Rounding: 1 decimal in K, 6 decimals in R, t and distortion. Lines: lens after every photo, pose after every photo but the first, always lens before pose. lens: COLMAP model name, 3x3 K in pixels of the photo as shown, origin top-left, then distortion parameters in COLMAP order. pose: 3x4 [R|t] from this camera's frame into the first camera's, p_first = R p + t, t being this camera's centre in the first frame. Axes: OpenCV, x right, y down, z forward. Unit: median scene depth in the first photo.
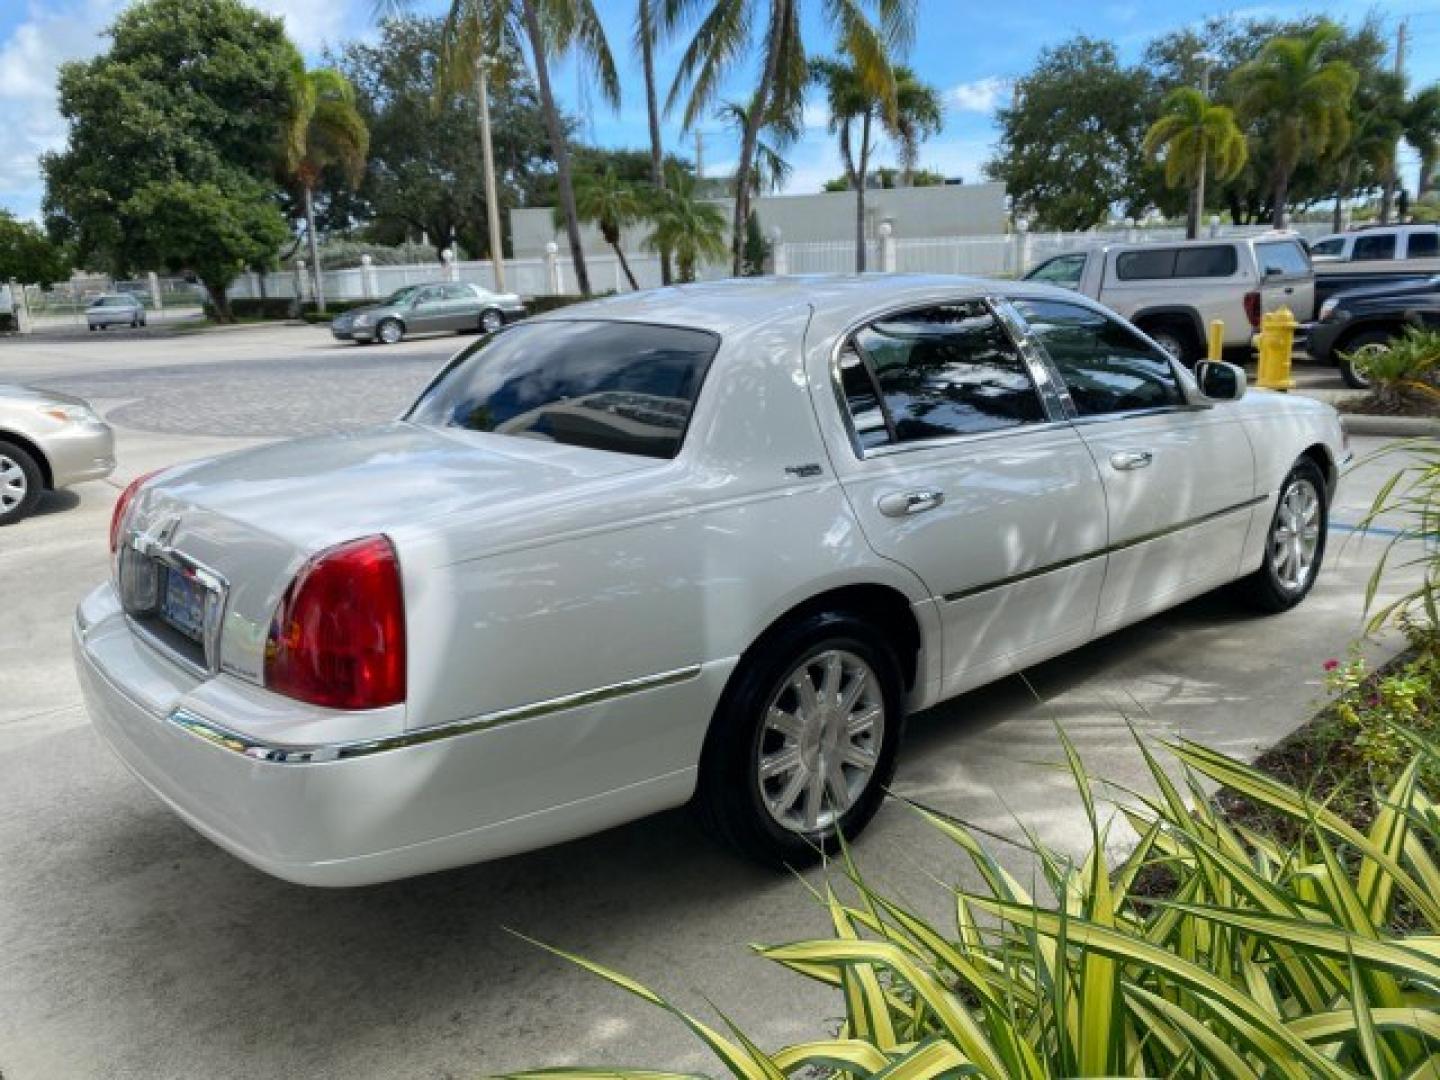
lens RADIAL K [[1106.1, 0, 719.9], [0, 1106.1, 531.3], [0, 0, 1]] dist [0.010803, -0.007680]
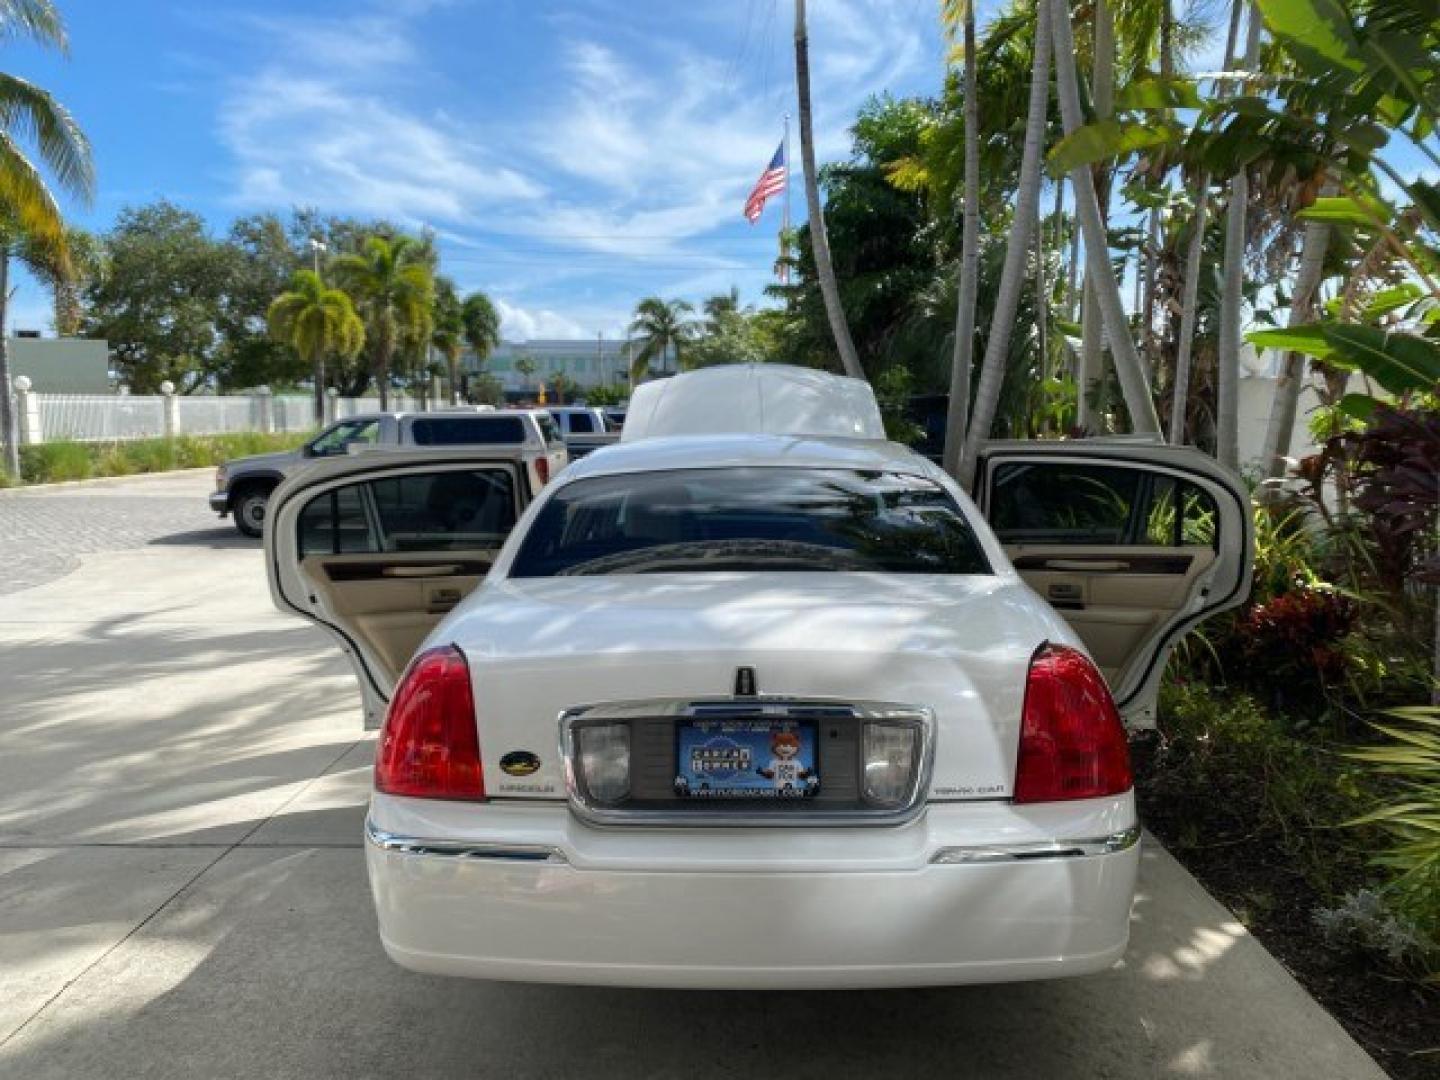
lens RADIAL K [[1106.1, 0, 719.9], [0, 1106.1, 531.3], [0, 0, 1]] dist [0.010803, -0.007680]
pose [[0.690183, -0.038586, 0.722605, -0.065931], [0.144244, 0.985874, -0.085128, -0.003169], [-0.709113, 0.162986, 0.685999, 0.021330]]
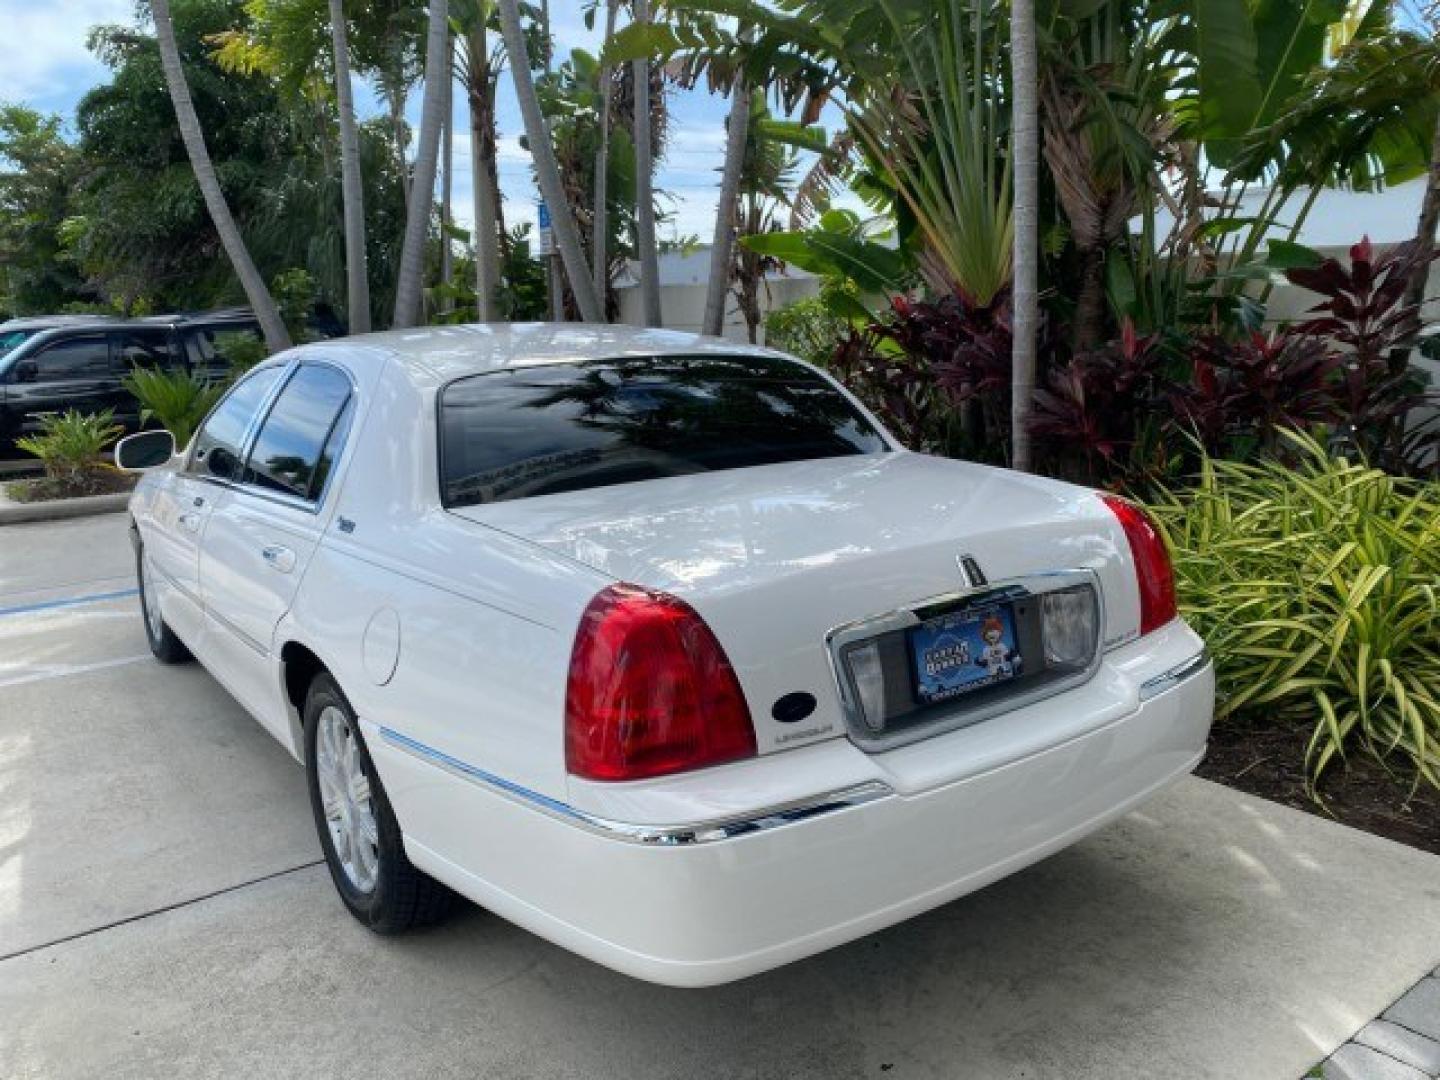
lens RADIAL K [[1106.1, 0, 719.9], [0, 1106.1, 531.3], [0, 0, 1]] dist [0.010803, -0.007680]
pose [[0.106032, -0.148599, 0.983197, -0.075751], [0.247354, 0.961631, 0.118664, -0.010237], [-0.963106, 0.230616, 0.138721, 0.059929]]
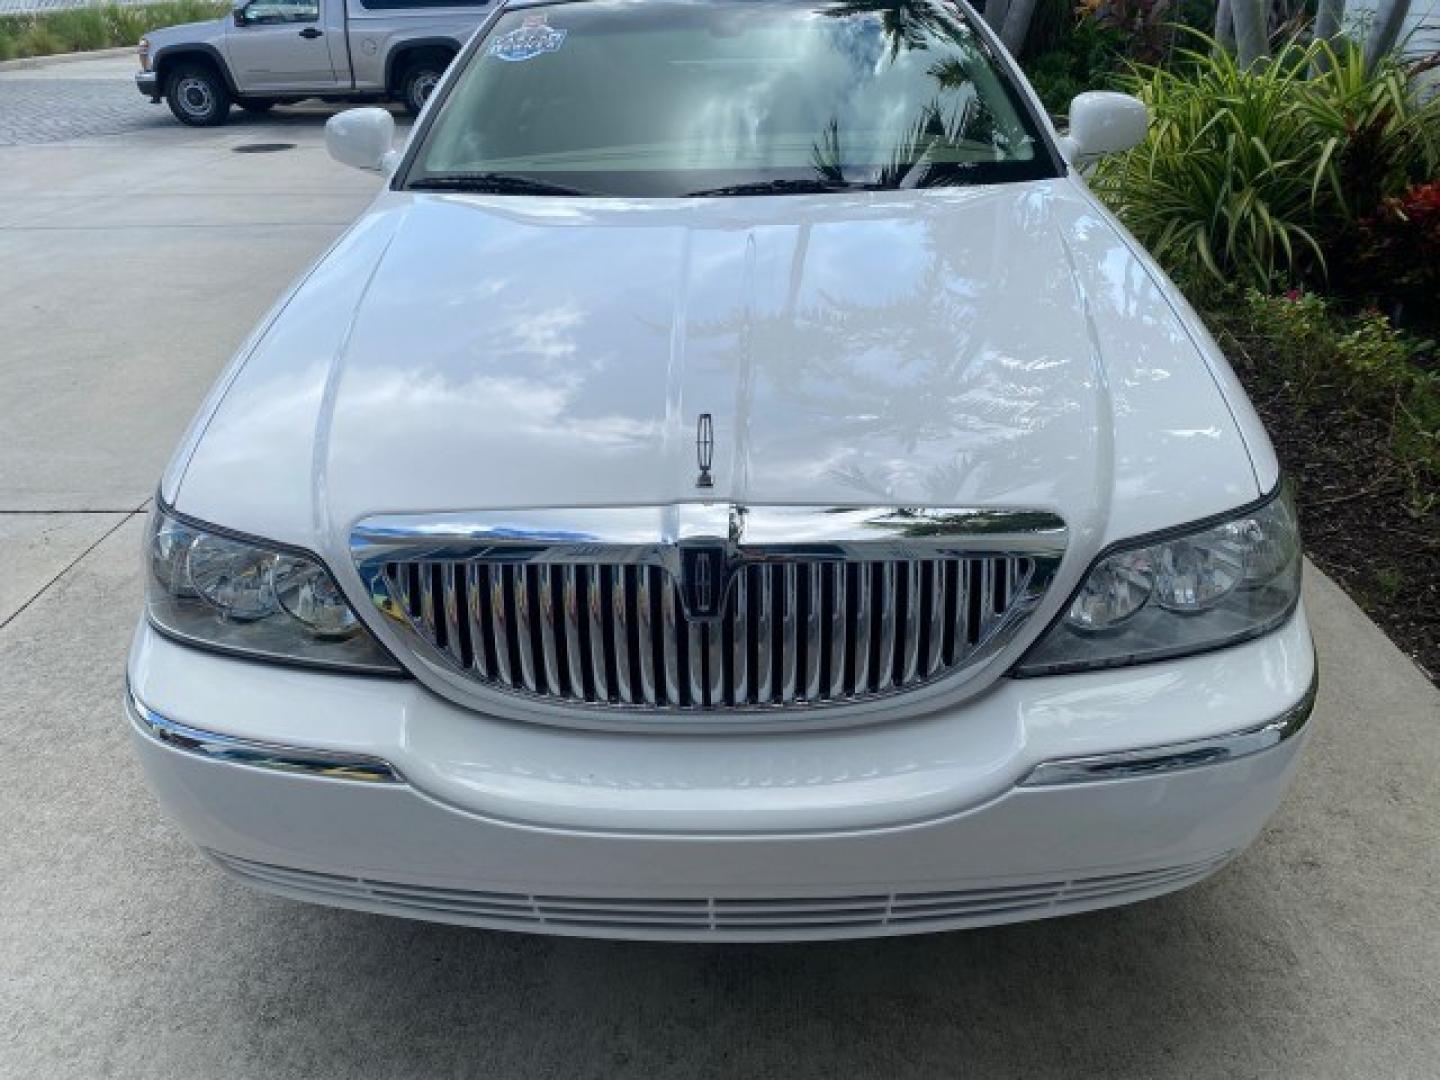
lens RADIAL K [[1106.1, 0, 719.9], [0, 1106.1, 531.3], [0, 0, 1]] dist [0.010803, -0.007680]
pose [[0.692389, -0.295886, 0.658065, -0.051625], [0.155338, 0.951789, 0.264514, -0.003780], [-0.704605, -0.080924, 0.704971, 0.034132]]
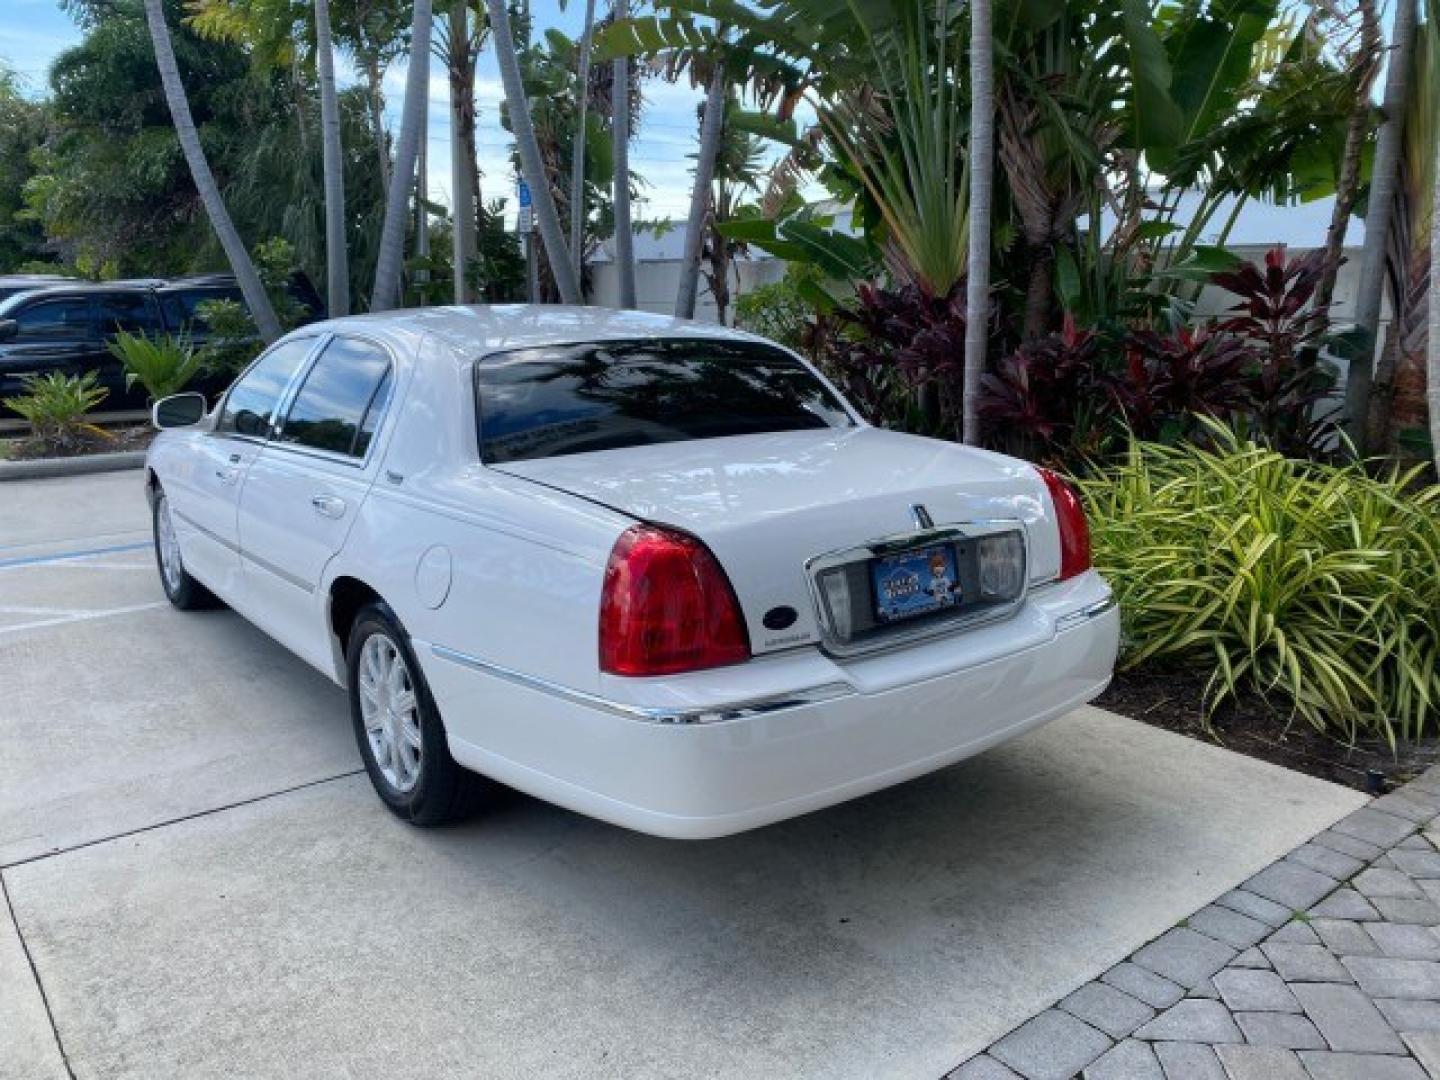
lens RADIAL K [[1109.6, 0, 721.3], [0, 1109.6, 532.7], [0, 0, 1]] dist [0.004991, 0.001154]
pose [[0.069243, -0.168274, 0.983305, -0.088272], [0.224123, 0.963098, 0.149034, -0.010993], [-0.972098, 0.210062, 0.104402, 0.060949]]
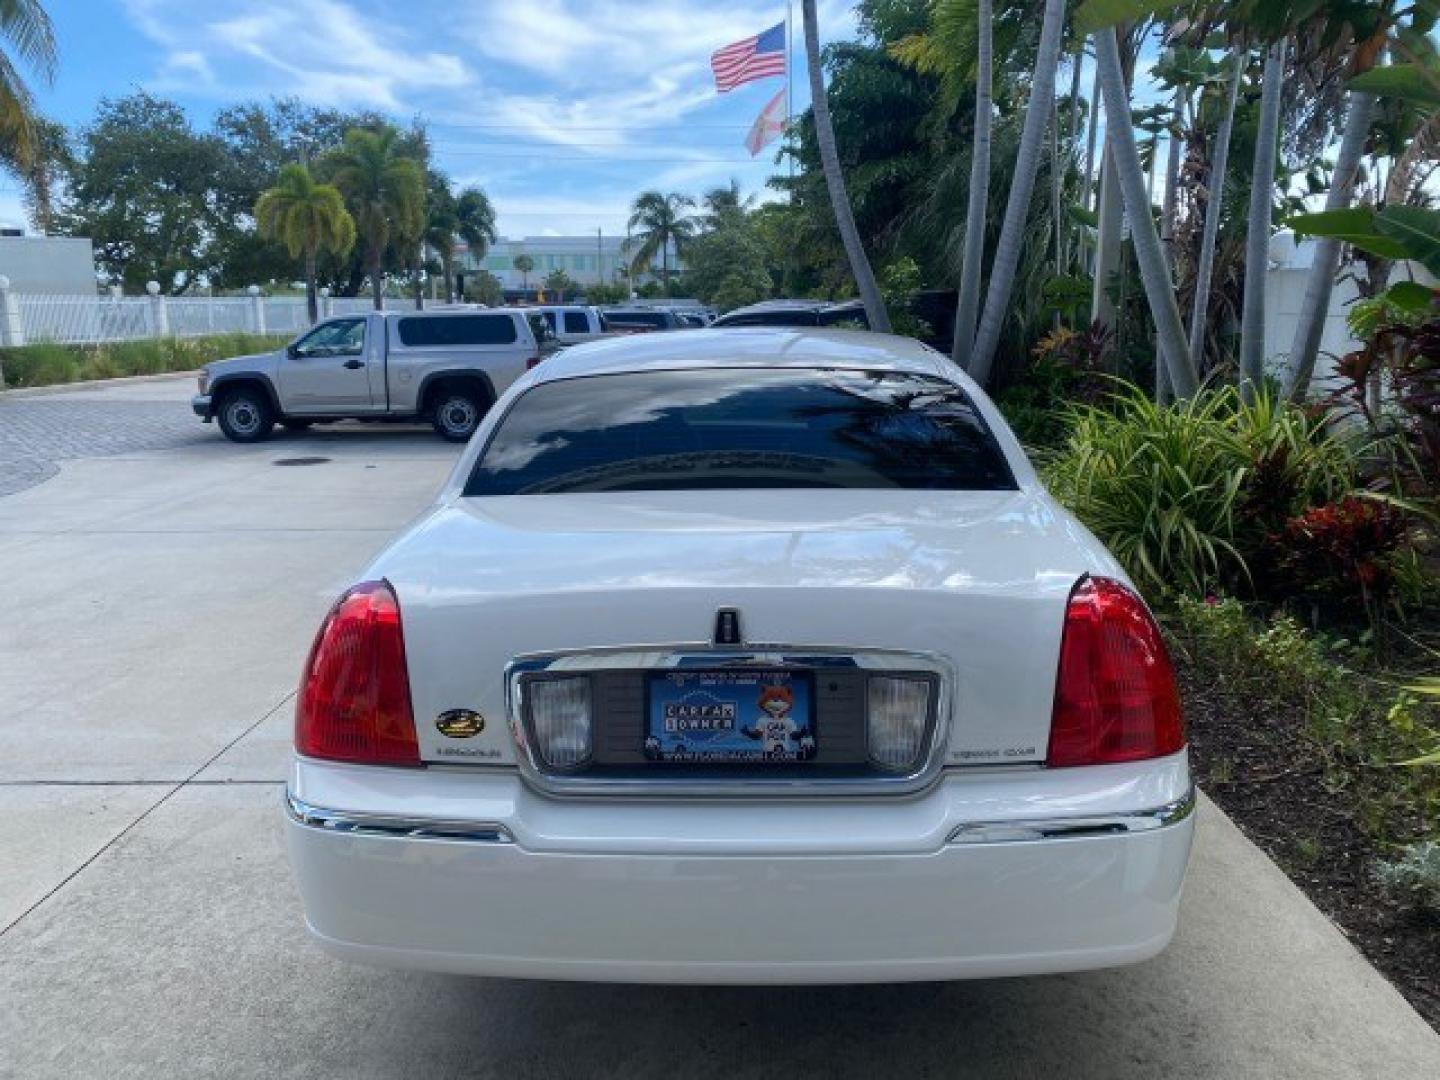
lens RADIAL K [[1103.2, 0, 720.0], [0, 1103.2, 533.9], [0, 0, 1]] dist [0.015049, -0.011415]
pose [[0.692162, -0.107021, 0.713763, -0.058576], [0.148032, 0.988971, 0.004733, -0.004232], [-0.706398, 0.102384, 0.700371, 0.026817]]
